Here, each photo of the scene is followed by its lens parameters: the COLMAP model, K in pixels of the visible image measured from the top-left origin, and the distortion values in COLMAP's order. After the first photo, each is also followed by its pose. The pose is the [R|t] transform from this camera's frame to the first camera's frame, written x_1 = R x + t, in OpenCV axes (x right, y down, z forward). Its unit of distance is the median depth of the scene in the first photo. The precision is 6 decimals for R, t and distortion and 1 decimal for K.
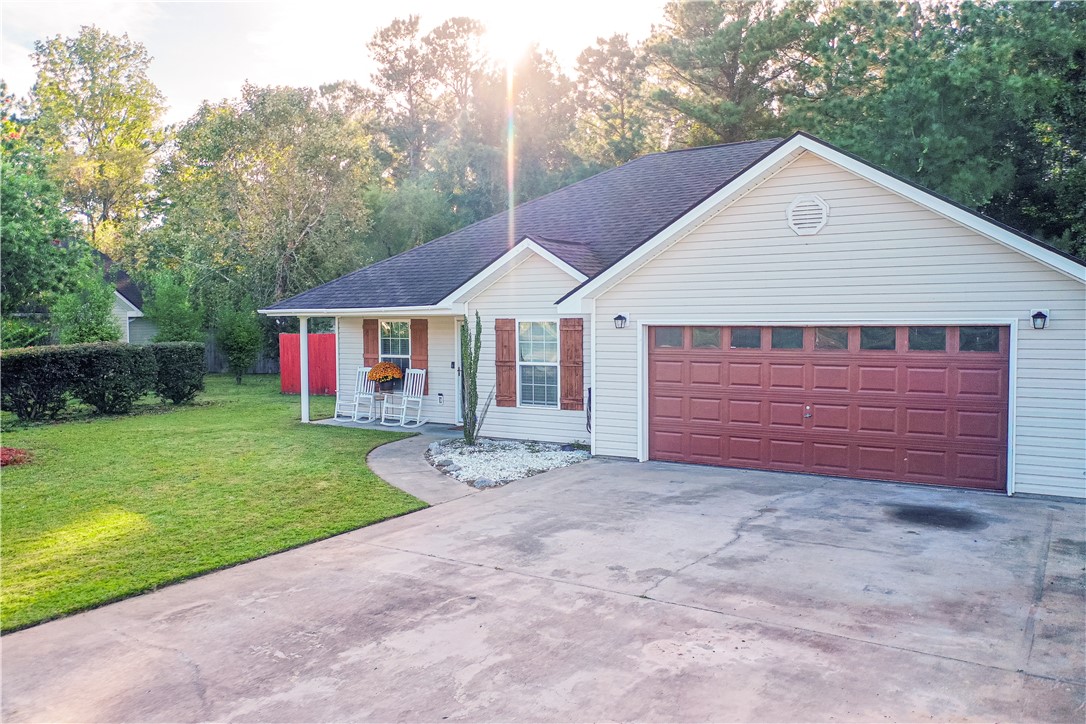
lens RADIAL K [[862.9, 0, 538.6], [0, 862.9, 358.7], [0, 0, 1]] dist [0.007488, 0.001799]
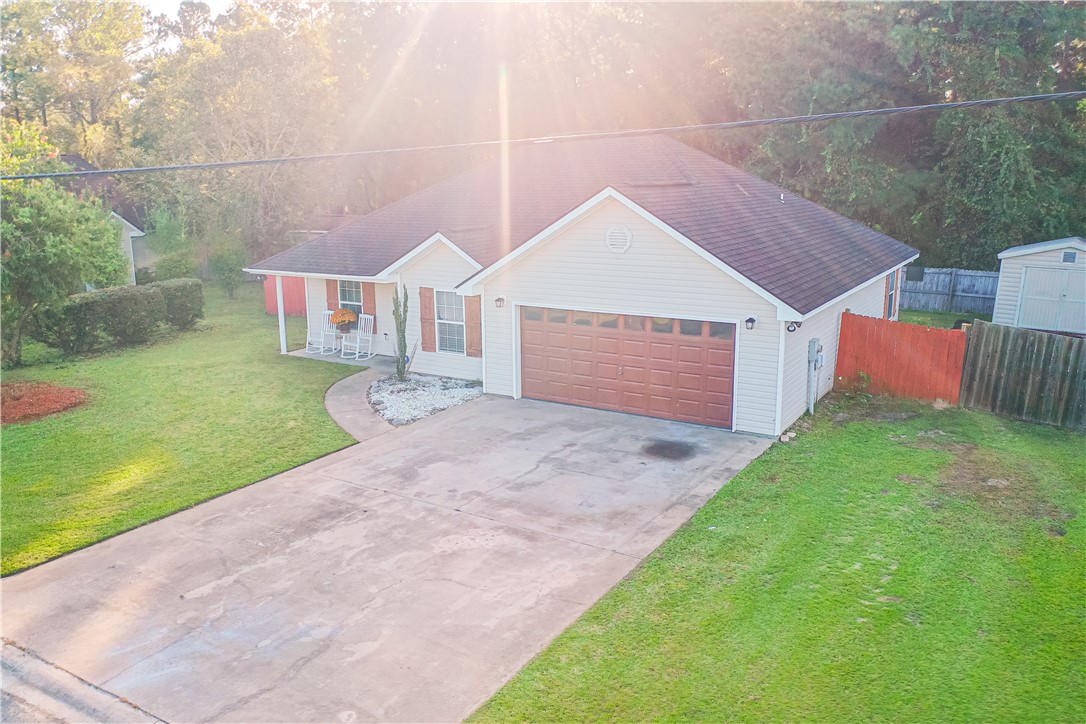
lens RADIAL K [[862.9, 0, 539.6], [0, 862.9, 362.8], [0, 0, 1]] dist [0.007488, 0.001799]
pose [[0.999967, -0.004885, 0.006435, 0.170569], [0.003735, 0.985791, 0.167934, -0.206473], [-0.007164, -0.167905, 0.985777, -0.463716]]
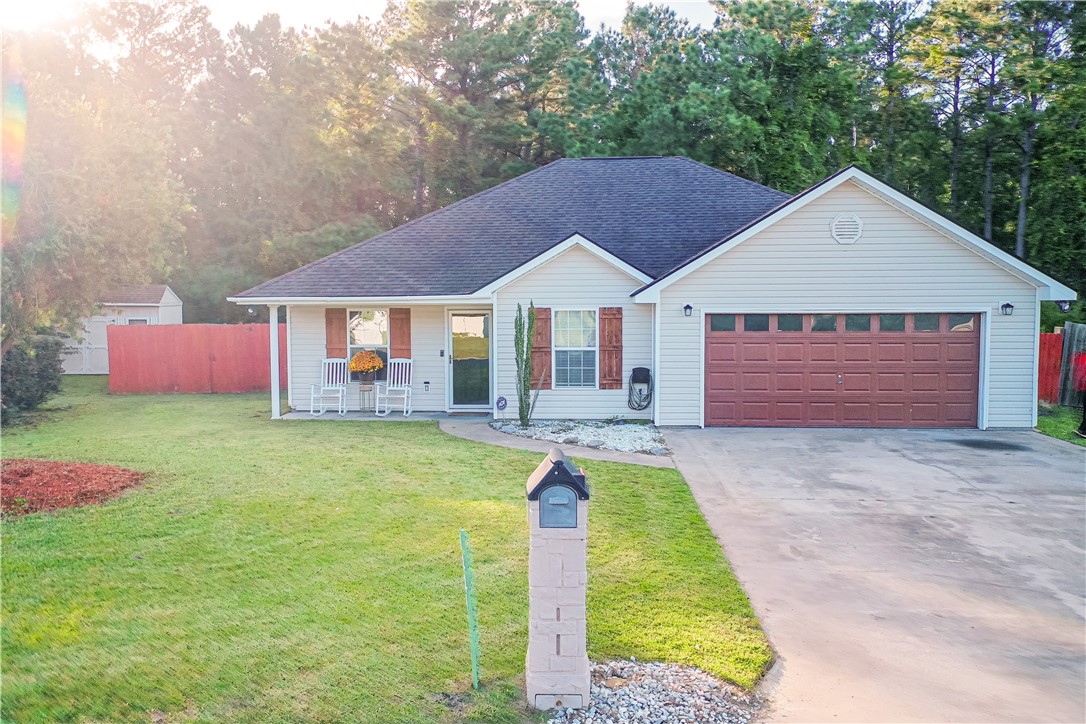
lens RADIAL K [[862.9, 0, 539.7], [0, 862.9, 355.8], [0, 0, 1]] dist [0.007488, 0.001799]
pose [[0.879985, -0.025016, 0.474343, -0.726942], [0.021375, 0.999686, 0.013066, -0.000524], [-0.474521, -0.001359, 0.880243, 0.069138]]
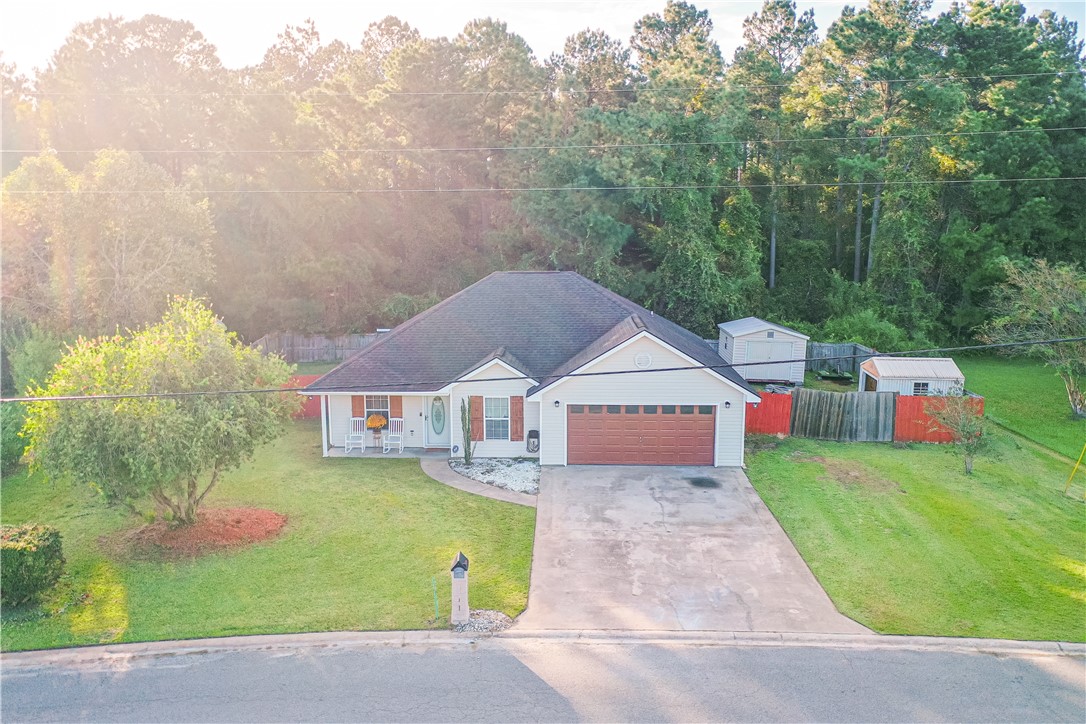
lens RADIAL K [[862.9, 0, 539.7], [0, 862.9, 370.3], [0, 0, 1]] dist [0.007488, 0.001799]
pose [[0.864312, -0.089606, 0.494909, -1.123172], [0.020864, 0.989542, 0.142725, -0.488365], [-0.502523, -0.113033, 0.857143, -0.907297]]
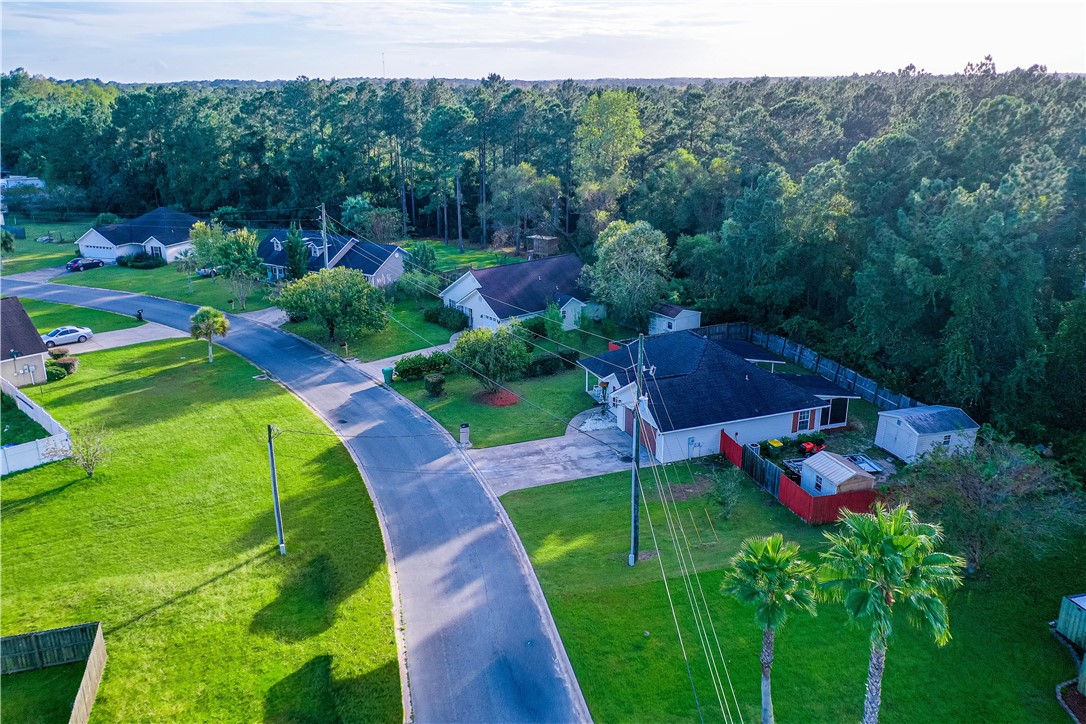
lens RADIAL K [[862.9, 0, 543.9], [0, 862.9, 362.0], [0, 0, 1]] dist [0.007488, 0.001799]
pose [[0.790310, 0.186238, -0.583717, 2.700397], [-0.022868, 0.960987, 0.275646, -1.677839], [0.612280, -0.204498, 0.763737, -3.022159]]
